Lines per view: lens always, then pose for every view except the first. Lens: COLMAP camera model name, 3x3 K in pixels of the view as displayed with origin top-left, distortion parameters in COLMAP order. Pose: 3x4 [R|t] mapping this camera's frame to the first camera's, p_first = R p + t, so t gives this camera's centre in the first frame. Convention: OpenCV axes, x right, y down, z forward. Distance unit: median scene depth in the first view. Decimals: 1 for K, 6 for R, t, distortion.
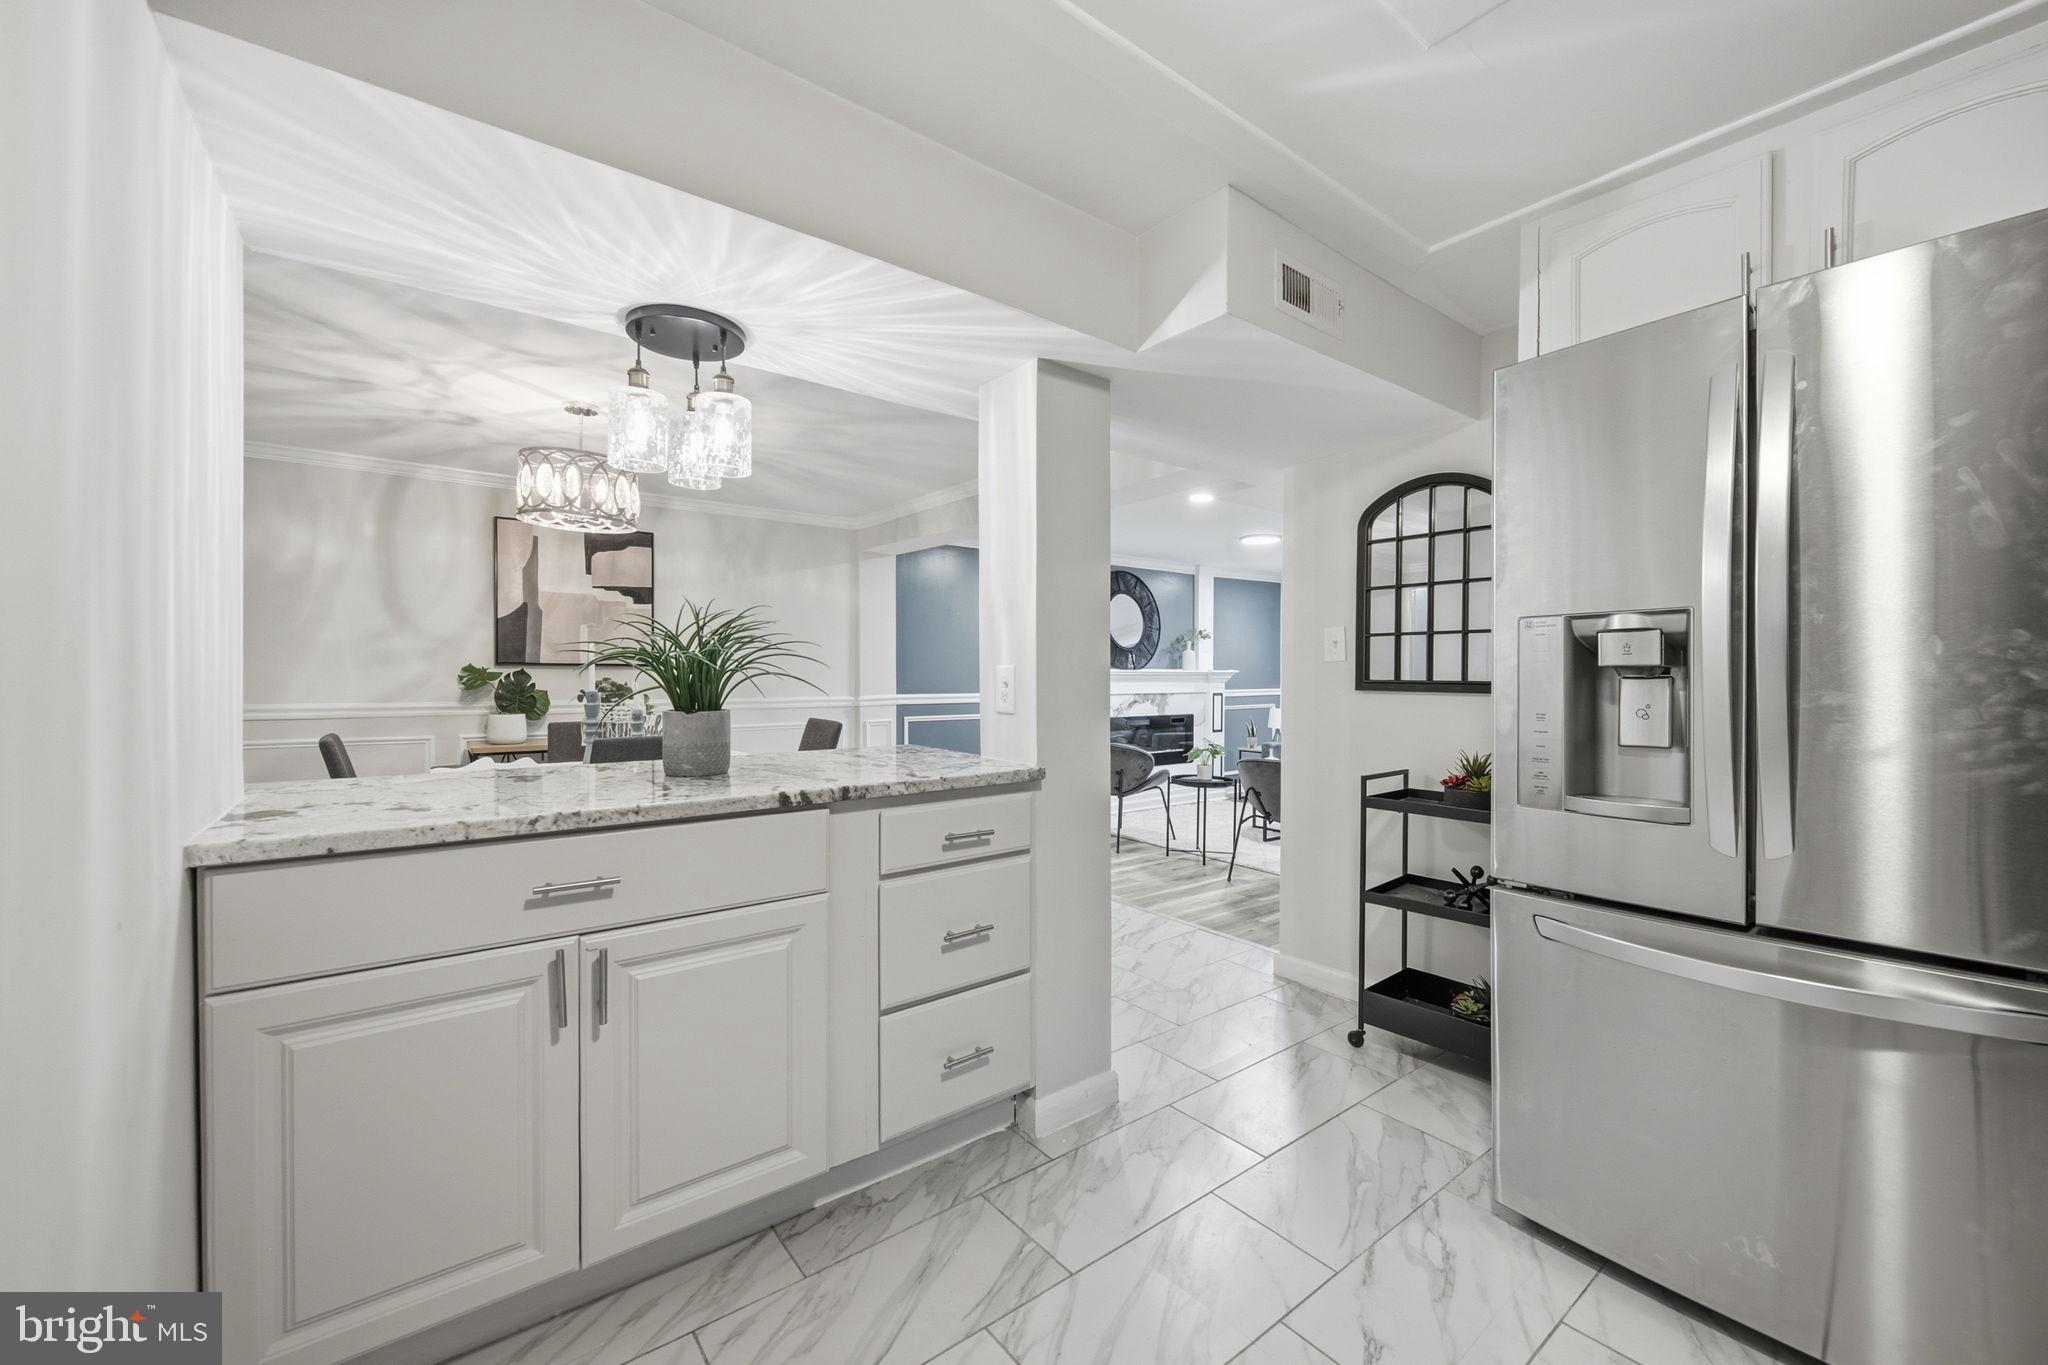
lens RADIAL K [[808.3, 0, 1026.3], [0, 808.3, 683.7], [0, 0, 1]] dist [-0.000958, -0.000018]
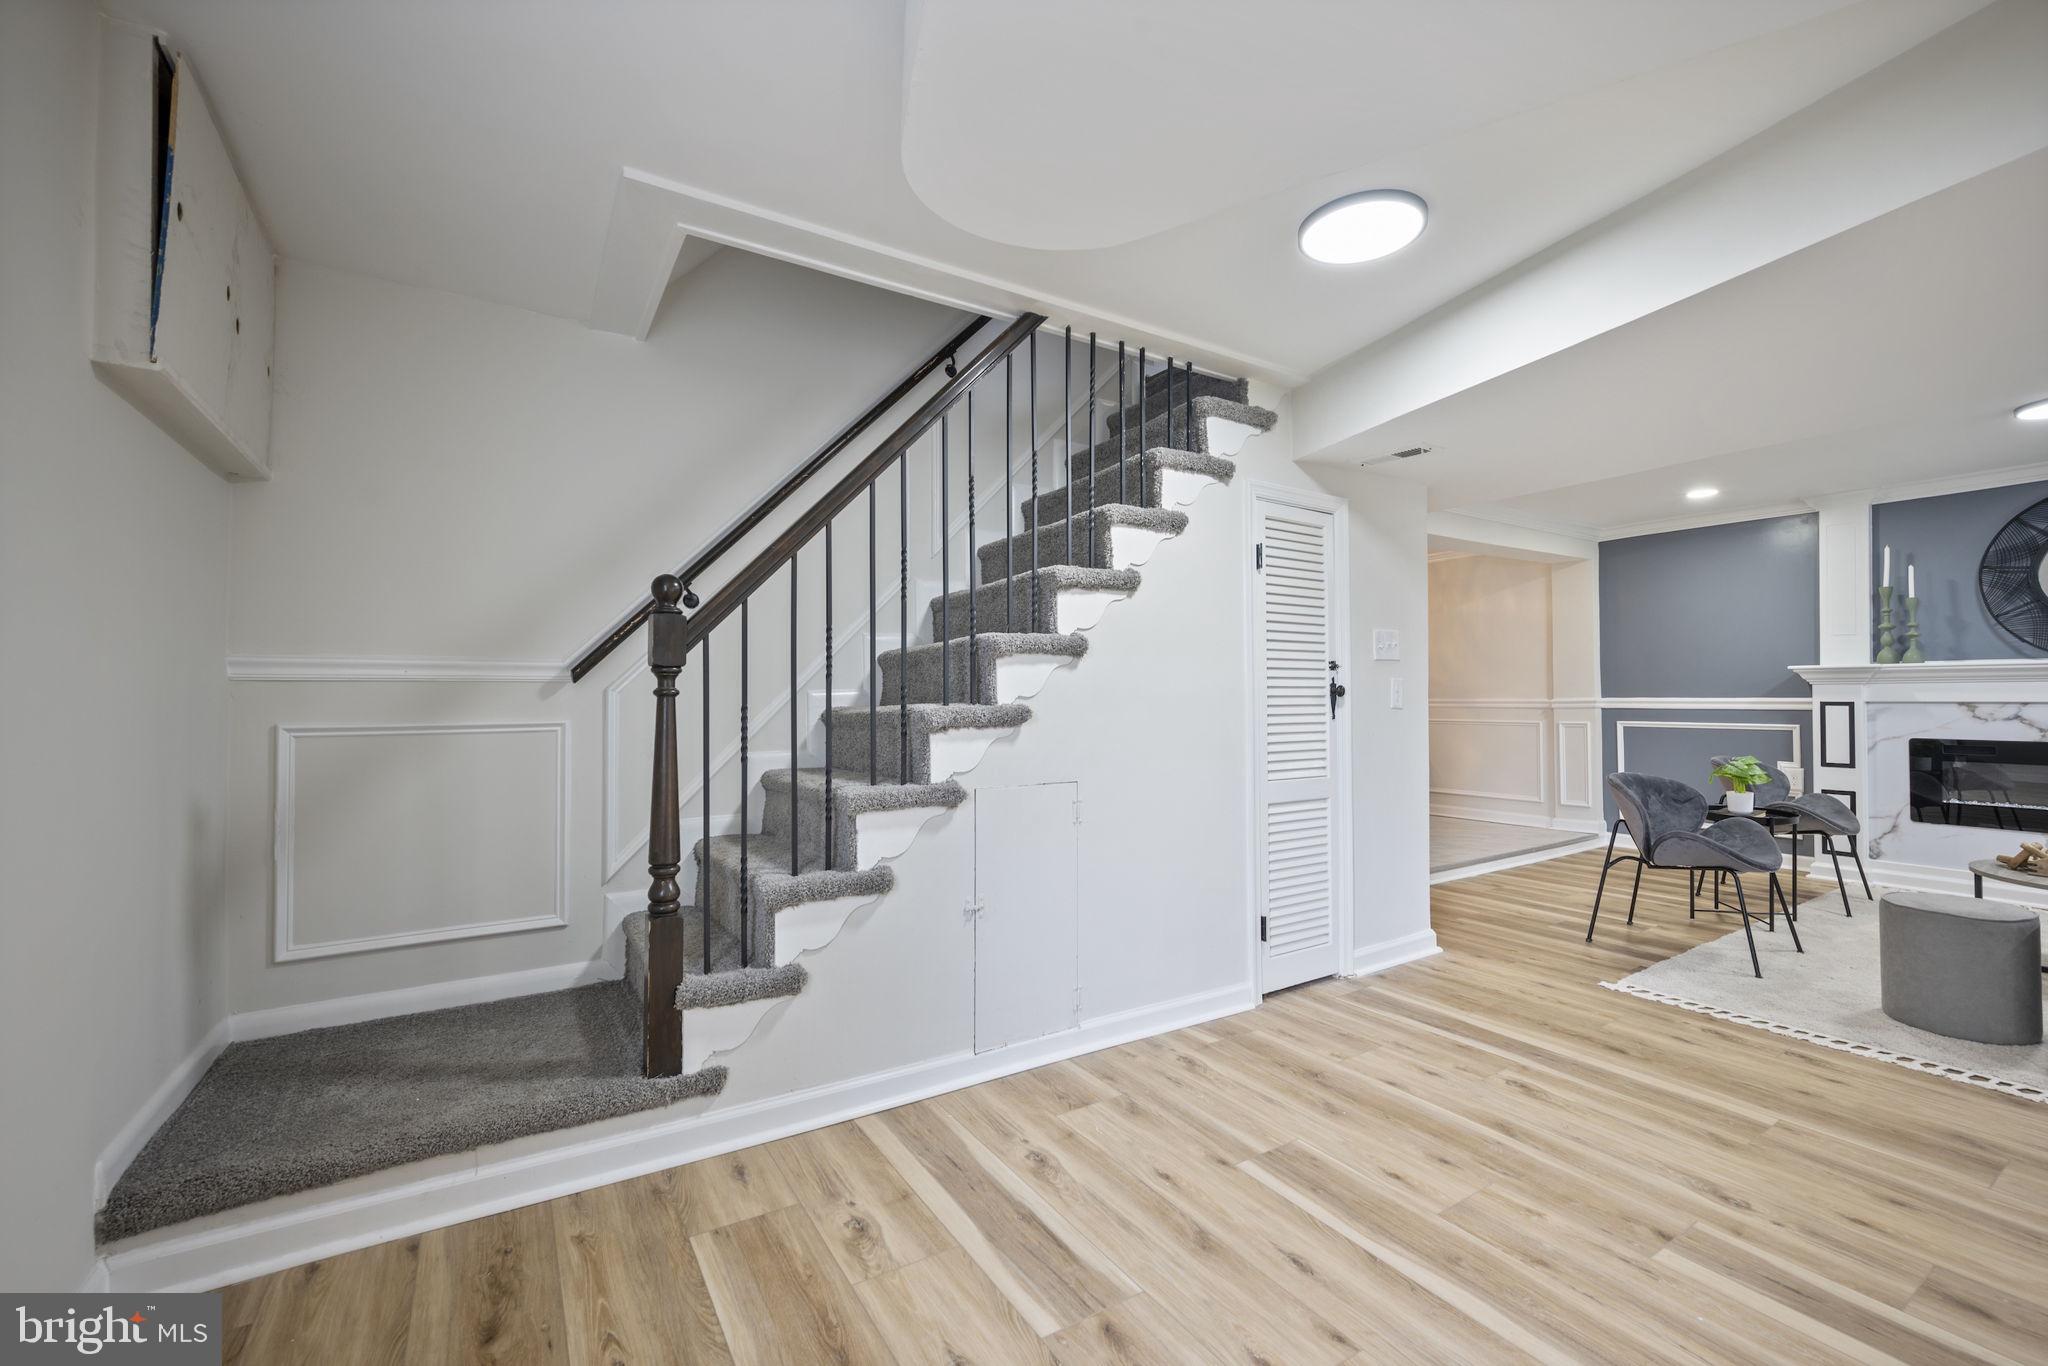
lens RADIAL K [[853.1, 0, 1030.6], [0, 853.1, 680.0], [0, 0, 1]] dist [-0.003883, 0.000134]
pose [[-0.087741, -0.019733, -0.995948, 1.388588], [-0.007718, 0.999787, -0.019129, 0.025163], [0.996113, 0.006008, -0.087875, 0.577280]]
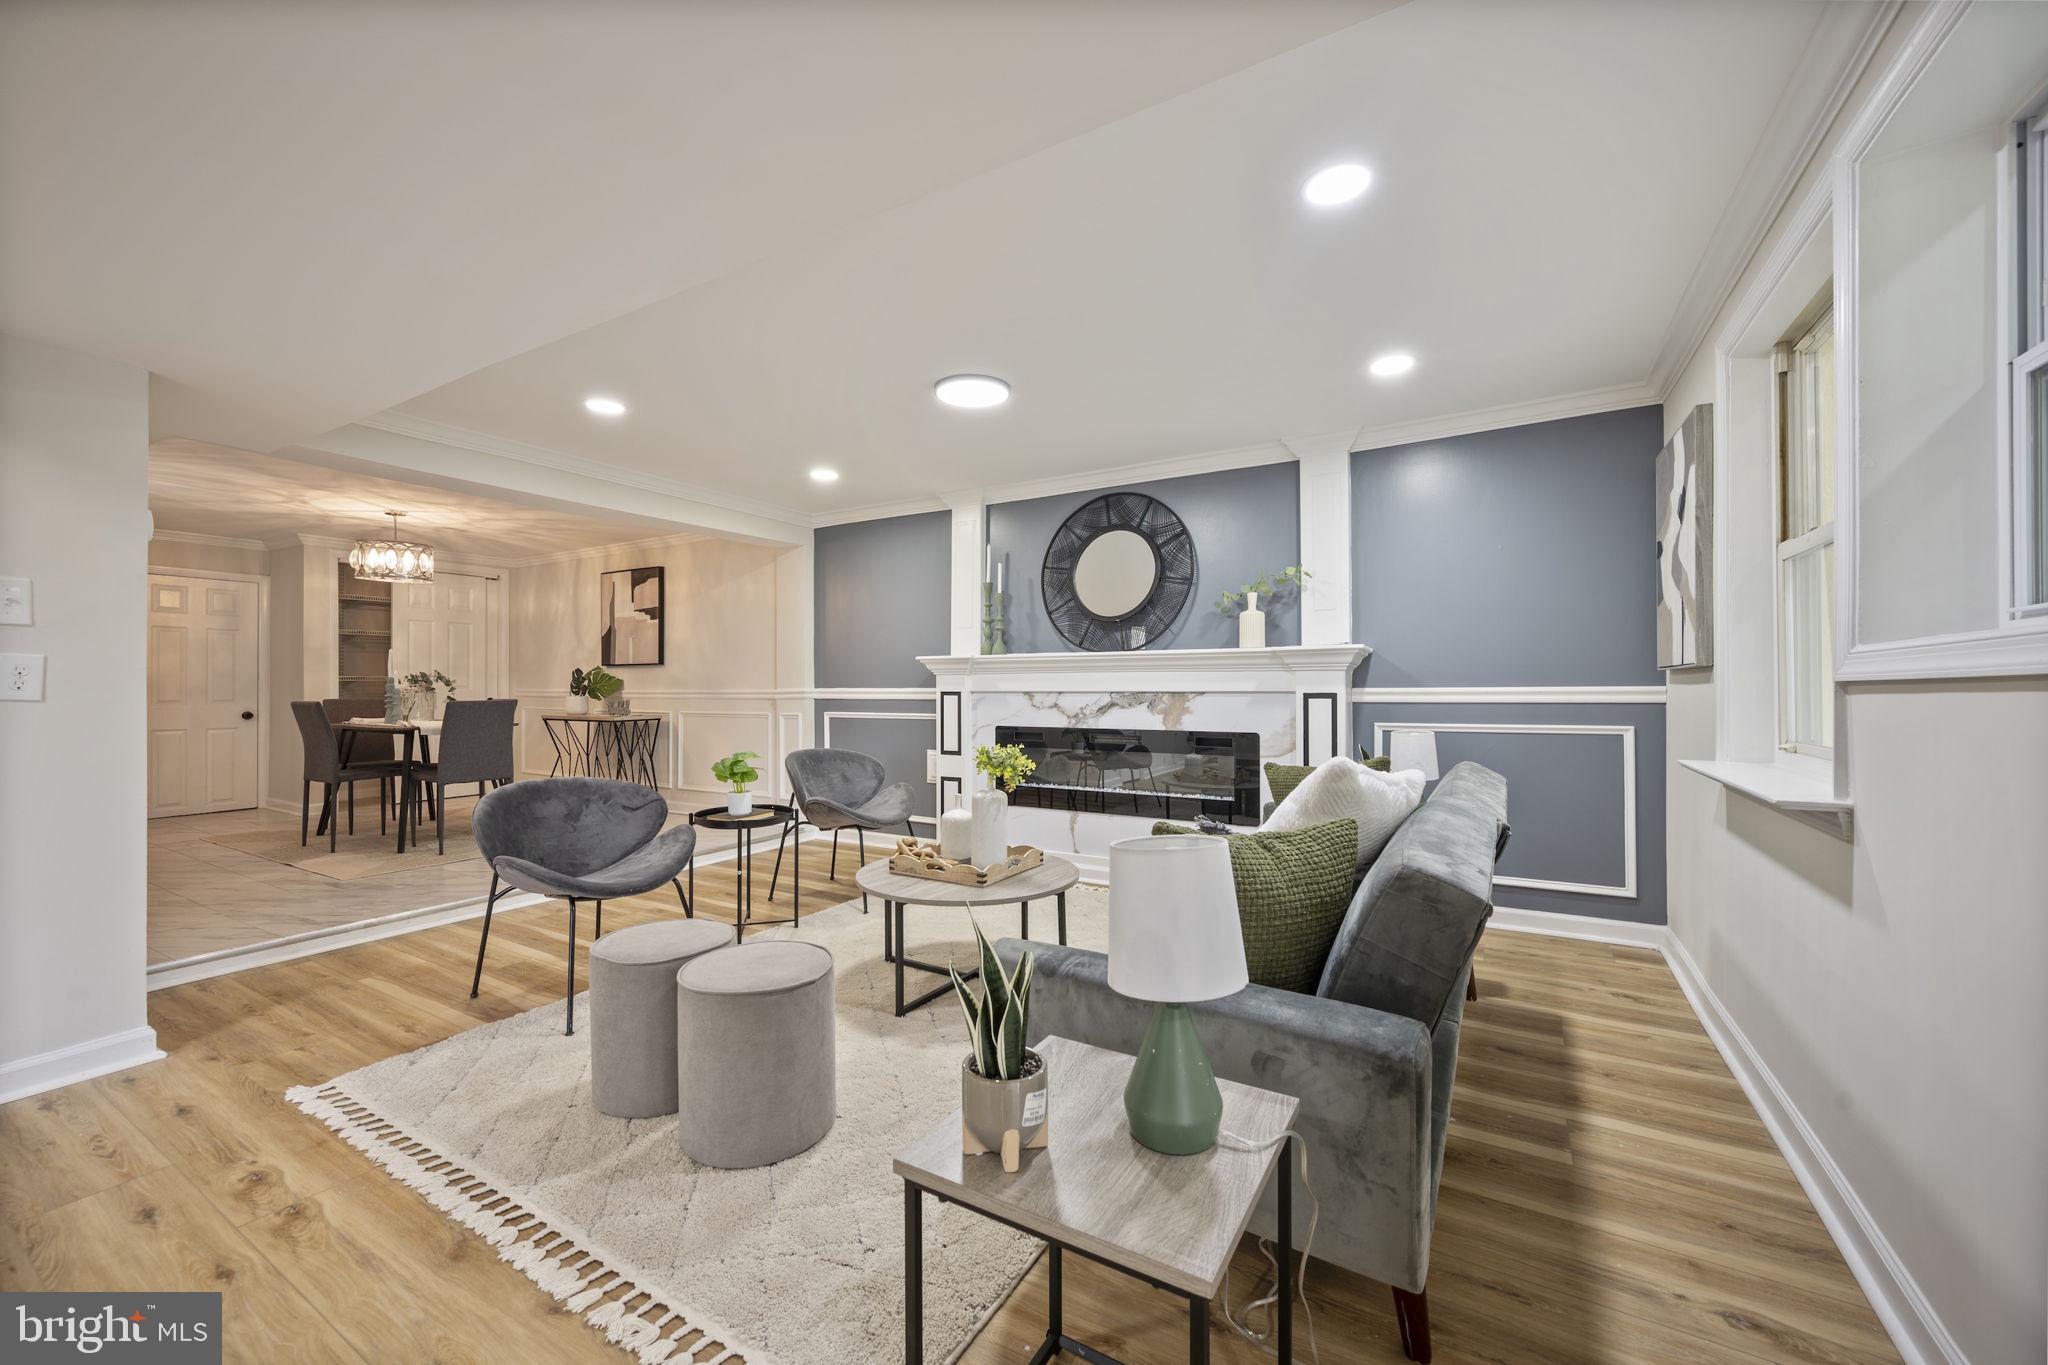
lens RADIAL K [[795.4, 0, 1024.0], [0, 795.4, 682.5], [0, 0, 1]] dist [-0.001365, -0.000084]
pose [[0.364070, -0.008224, -0.931335, 1.206465], [-0.007100, 0.999907, -0.011605, 0.023516], [0.931344, 0.010837, 0.363978, 1.307088]]
